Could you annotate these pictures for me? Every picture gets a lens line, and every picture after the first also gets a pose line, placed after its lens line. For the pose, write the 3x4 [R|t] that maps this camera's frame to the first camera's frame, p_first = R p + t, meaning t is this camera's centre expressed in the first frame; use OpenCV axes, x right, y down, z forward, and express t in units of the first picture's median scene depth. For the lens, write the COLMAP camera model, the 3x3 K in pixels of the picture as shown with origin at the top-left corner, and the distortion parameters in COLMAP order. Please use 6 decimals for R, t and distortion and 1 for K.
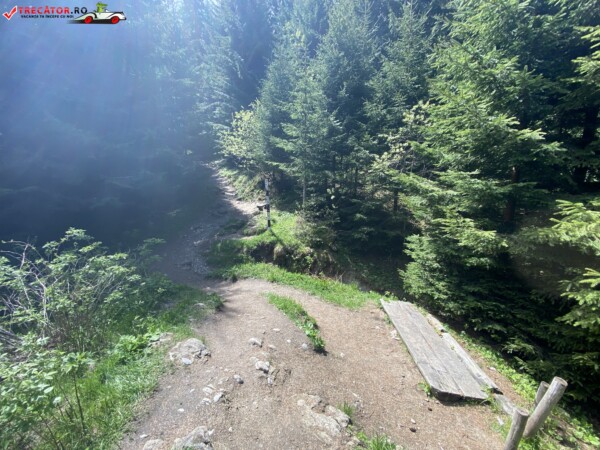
lens RADIAL K [[238.0, 0, 303.7], [0, 238.0, 230.8], [0, 0, 1]] dist [-0.000279, -0.000385]
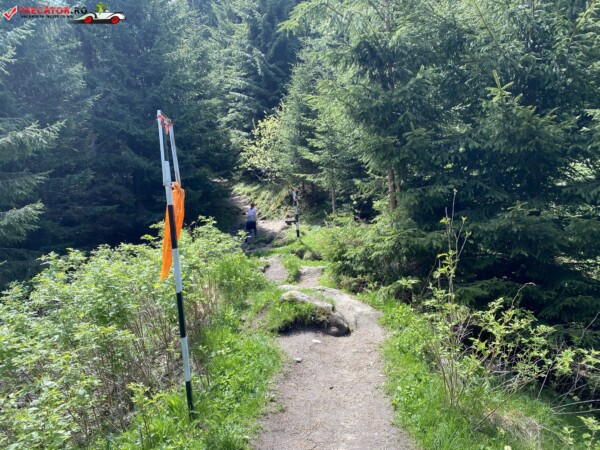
lens RADIAL K [[442.5, 0, 298.7], [0, 442.5, 224.3], [0, 0, 1]] dist [0.013044, 0.001275]
pose [[0.987299, -0.051104, -0.150429, 0.090673], [0.027873, 0.987884, -0.152669, 0.139018], [0.156409, 0.146537, 0.976762, -0.536919]]
